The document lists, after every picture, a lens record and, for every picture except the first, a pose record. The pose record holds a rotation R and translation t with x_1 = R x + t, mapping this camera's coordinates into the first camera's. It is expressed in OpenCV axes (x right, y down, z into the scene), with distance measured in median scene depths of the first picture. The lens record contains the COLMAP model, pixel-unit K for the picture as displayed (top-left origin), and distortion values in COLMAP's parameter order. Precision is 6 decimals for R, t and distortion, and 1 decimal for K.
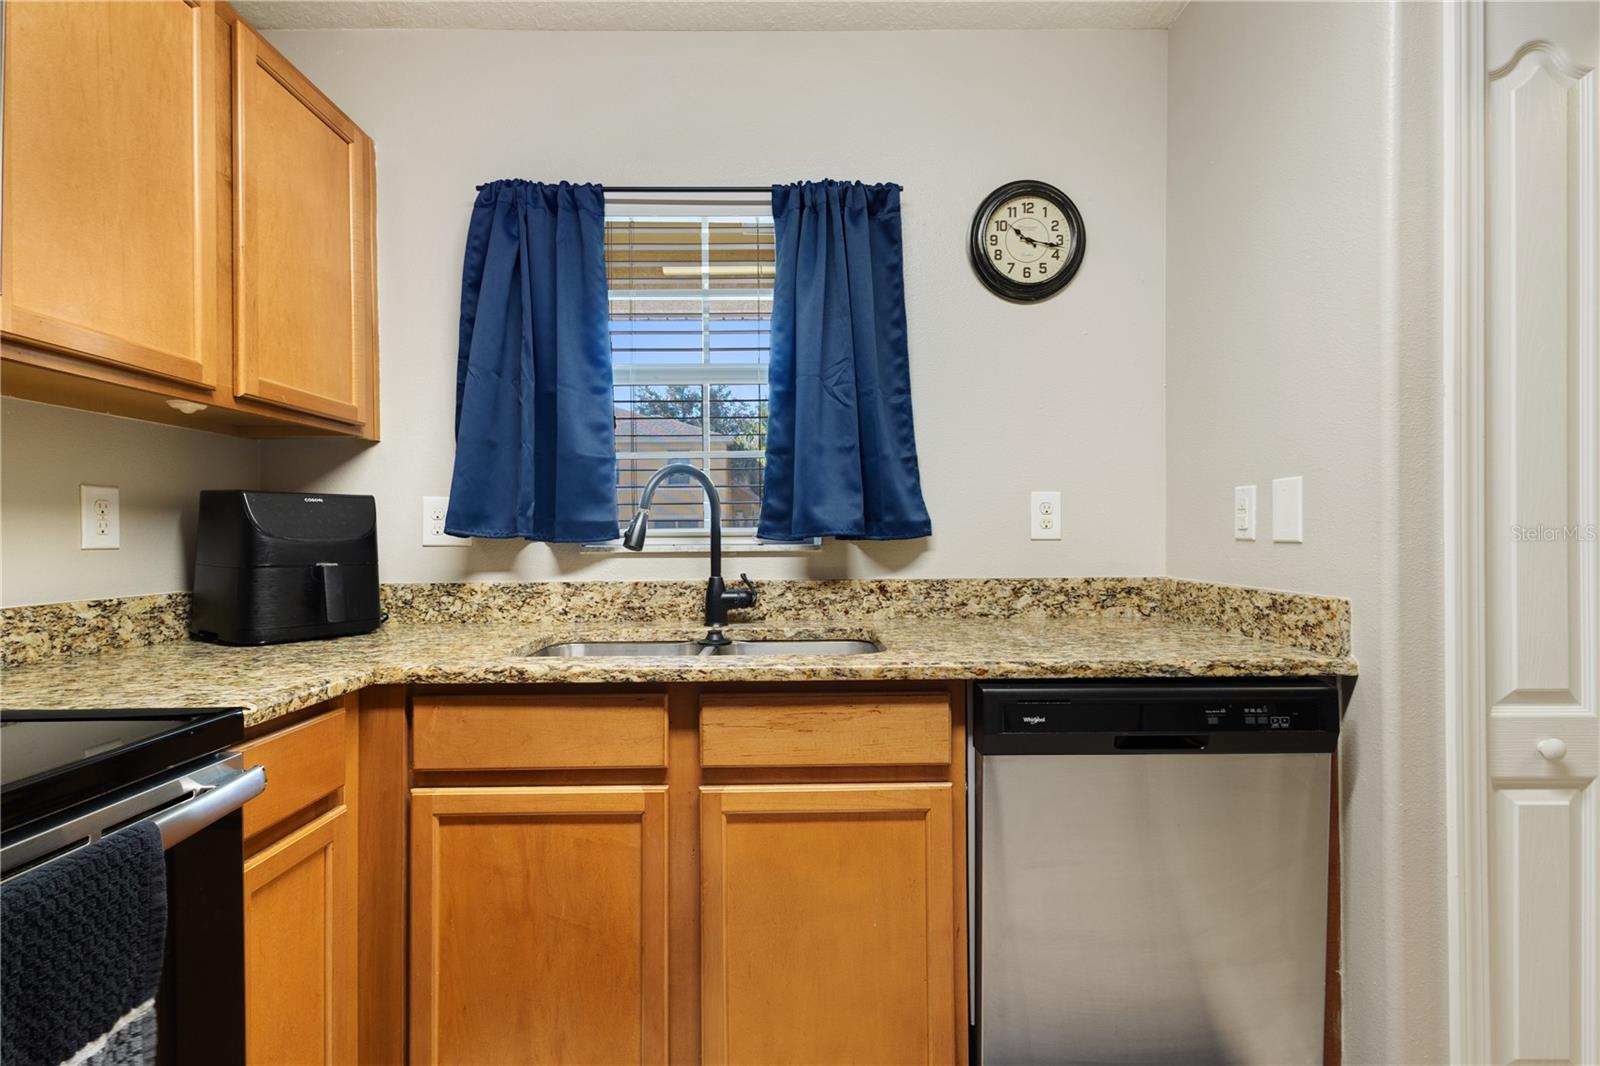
lens RADIAL K [[737.7, 0, 798.5], [0, 737.7, 533.7], [0, 0, 1]] dist [0.008101, -0.000409]
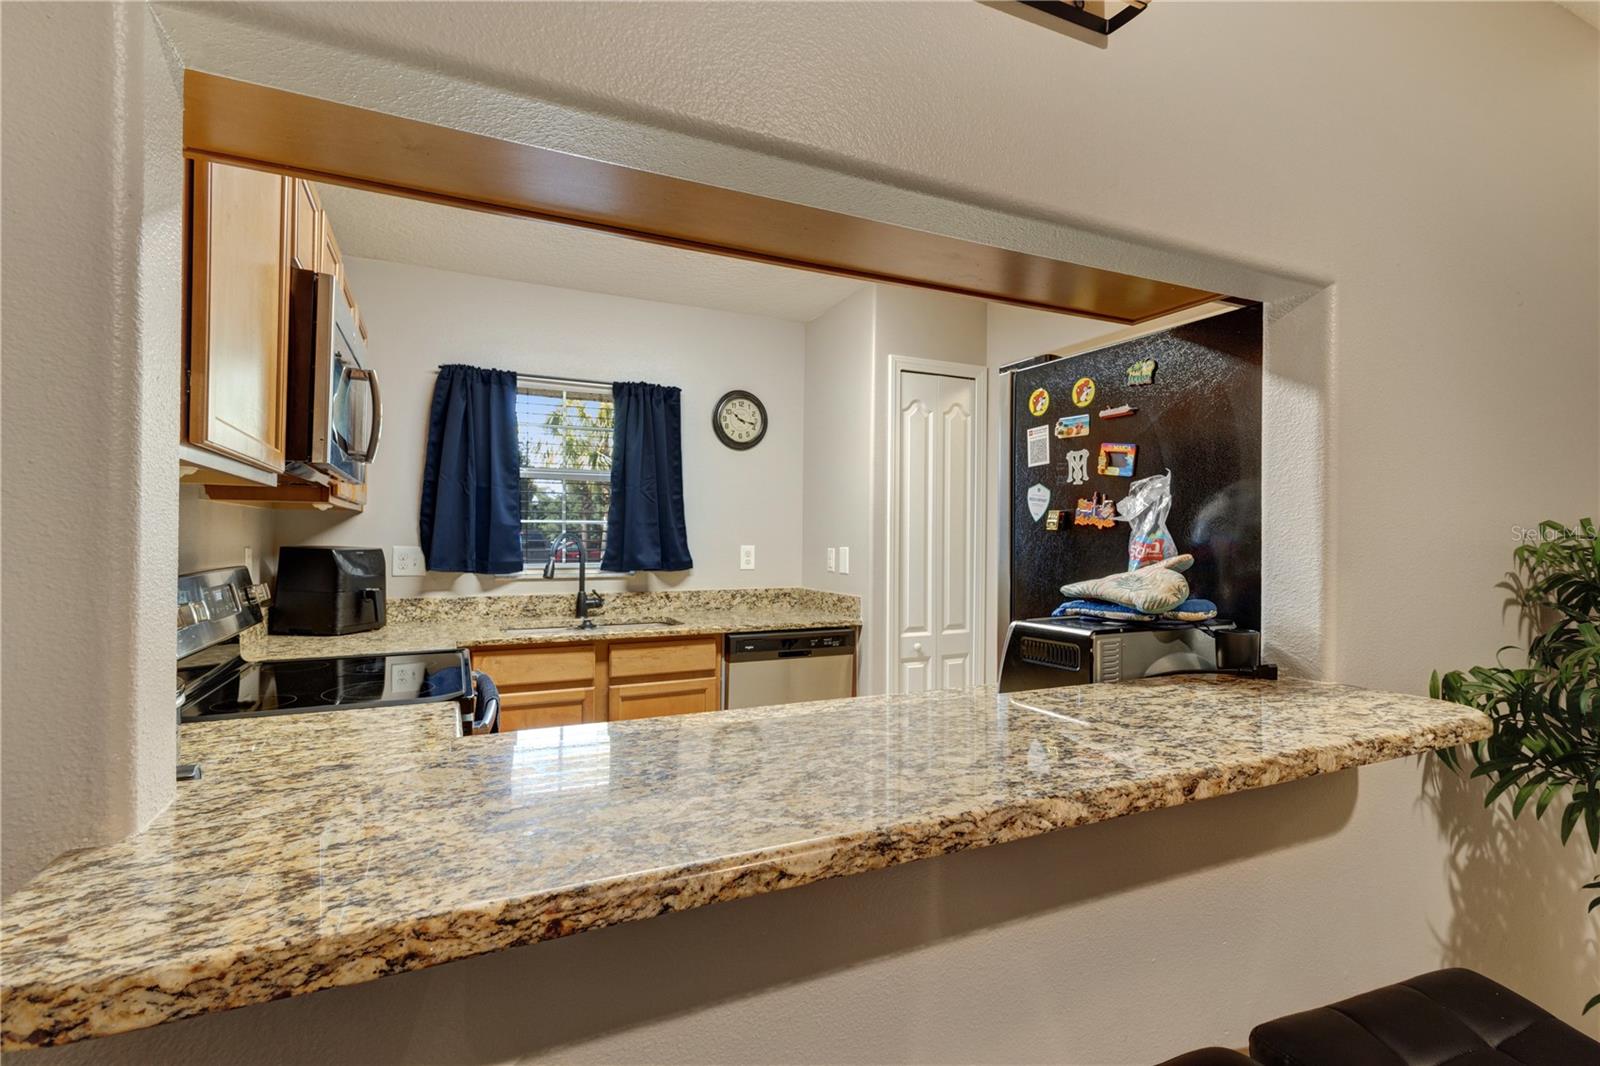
lens RADIAL K [[737.7, 0, 803.0], [0, 737.7, 530.9], [0, 0, 1]] dist [0.008101, -0.000409]
pose [[0.904522, 0.016371, 0.426113, -0.398299], [-0.012695, 0.999854, -0.011468, -0.079220], [-0.426238, 0.004963, 0.904597, -0.908619]]
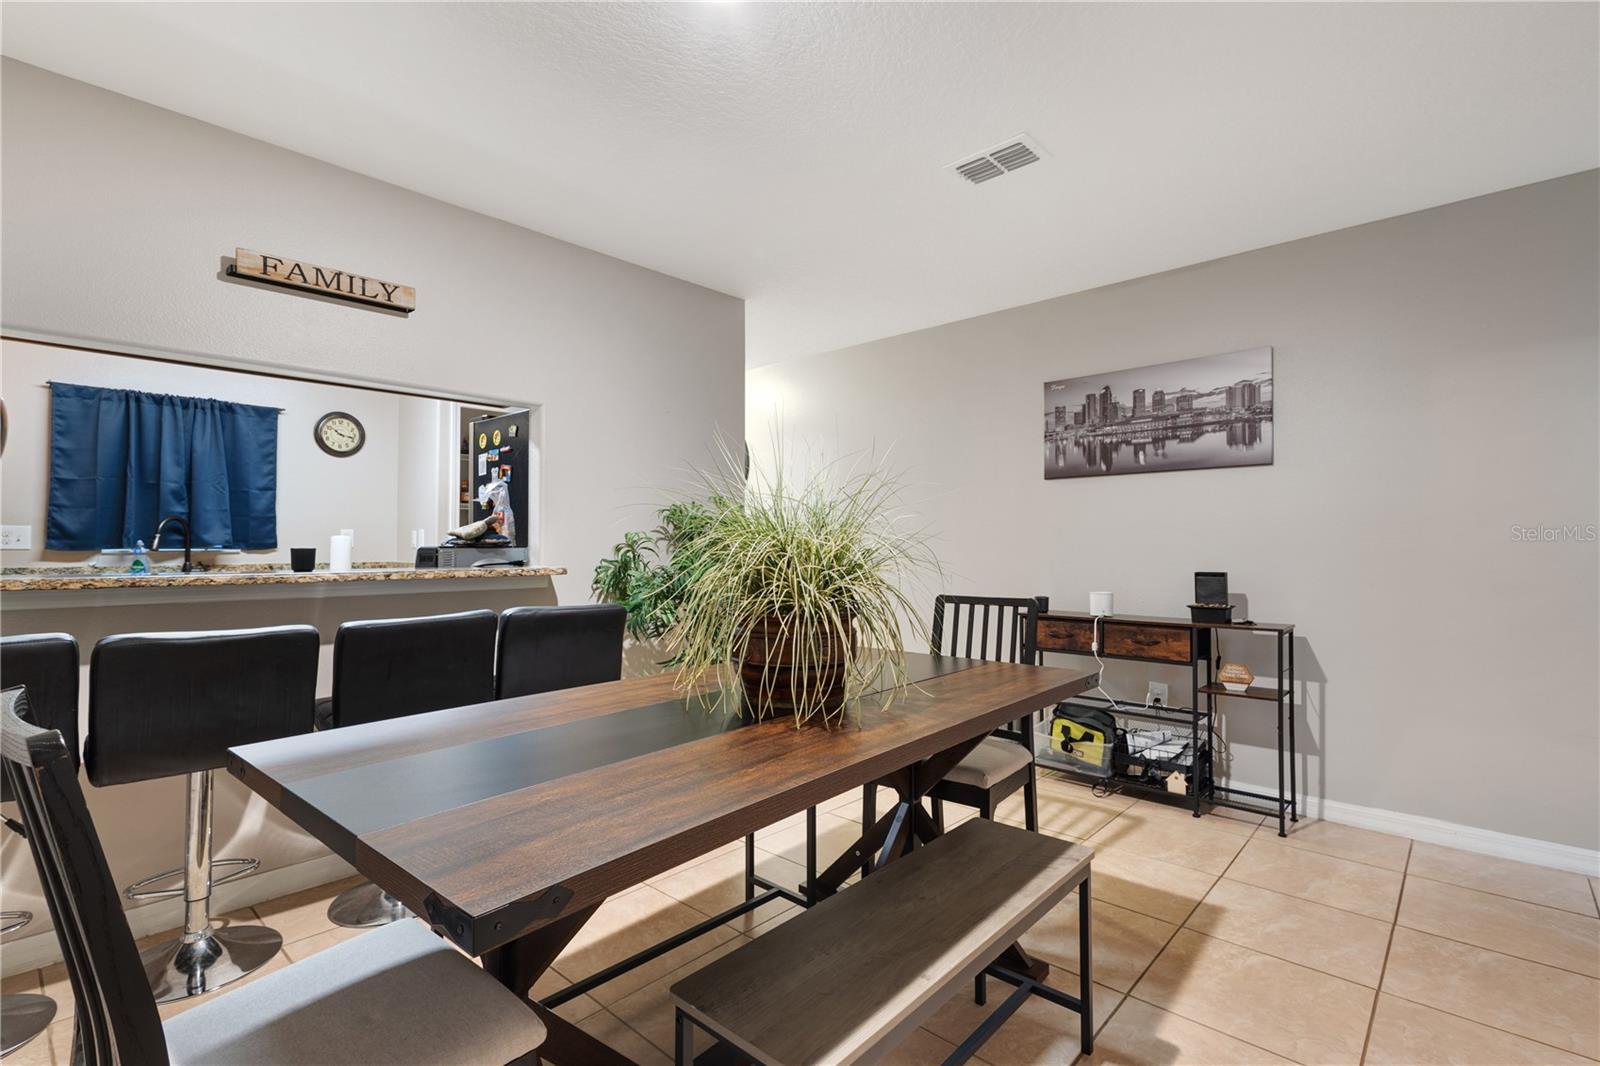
lens RADIAL K [[737.7, 0, 800.4], [0, 737.7, 531.0], [0, 0, 1]] dist [0.008101, -0.000409]
pose [[0.690088, 0.021289, 0.723413, -0.477169], [-0.005116, 0.999686, -0.024539, 0.004148], [-0.723708, 0.013233, 0.689980, -2.077215]]
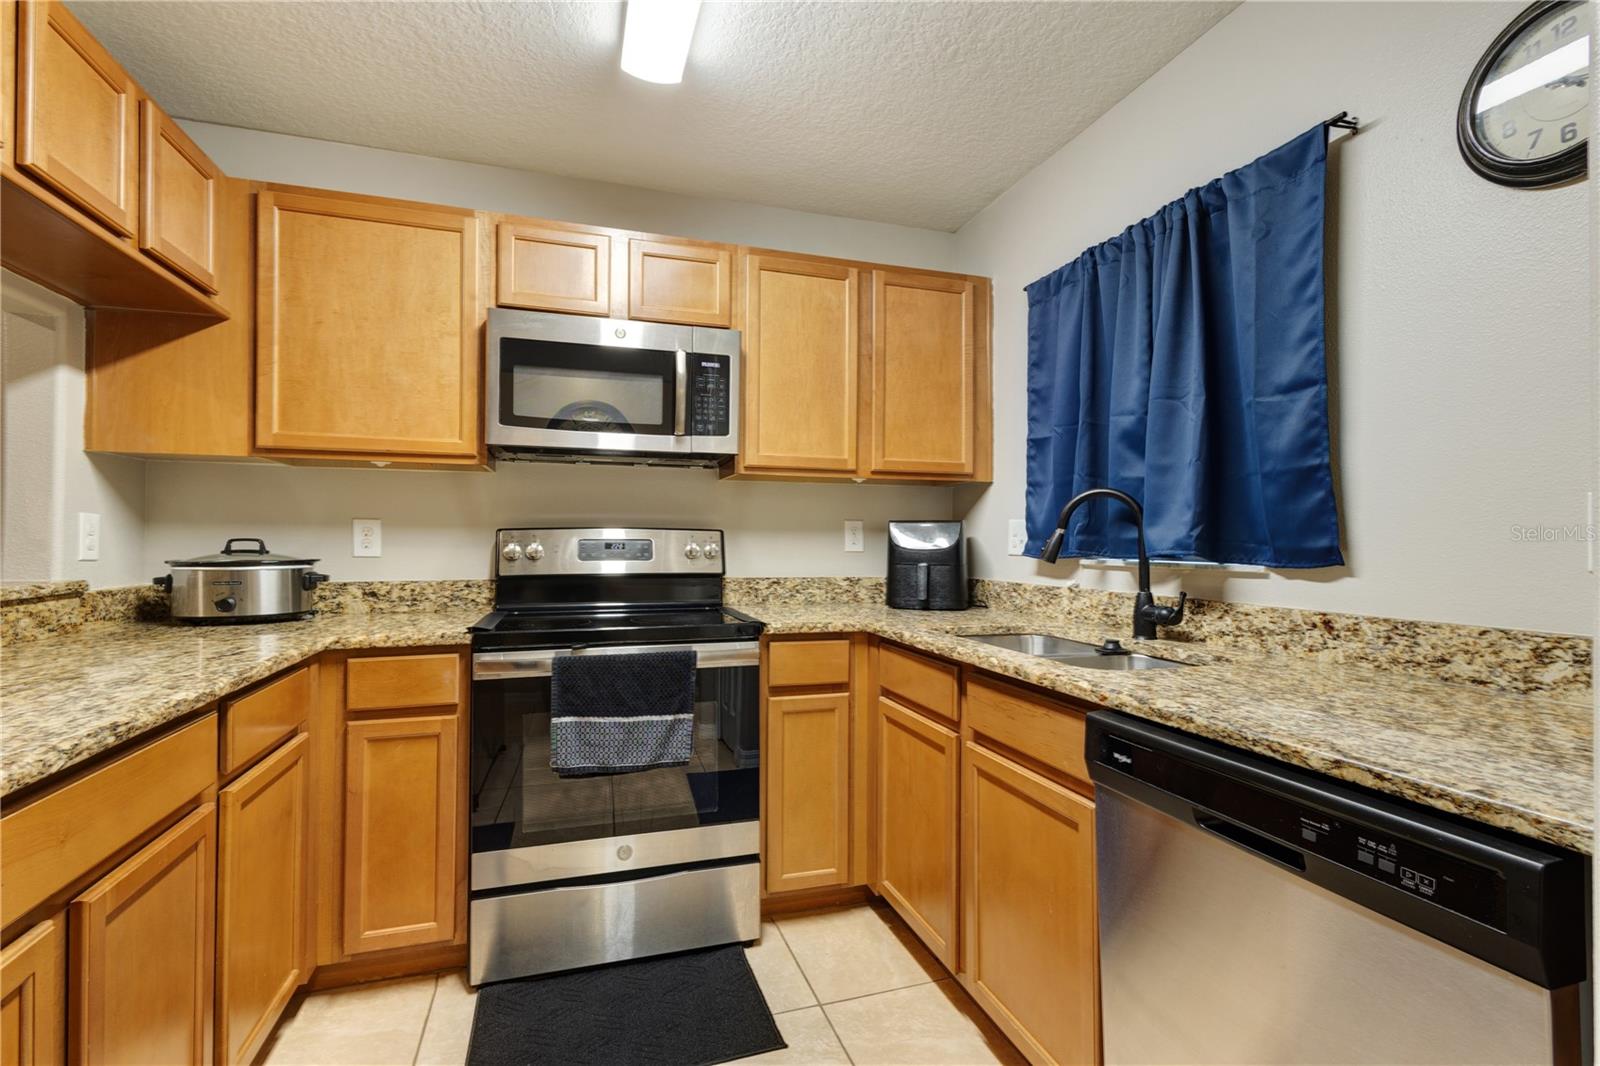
lens RADIAL K [[737.7, 0, 804.6], [0, 737.7, 532.7], [0, 0, 1]] dist [0.008101, -0.000409]
pose [[0.292551, -0.001742, -0.956248, 0.739951], [-0.007646, 0.999962, -0.004161, -0.017572], [0.956219, 0.008529, 0.292526, 0.229045]]
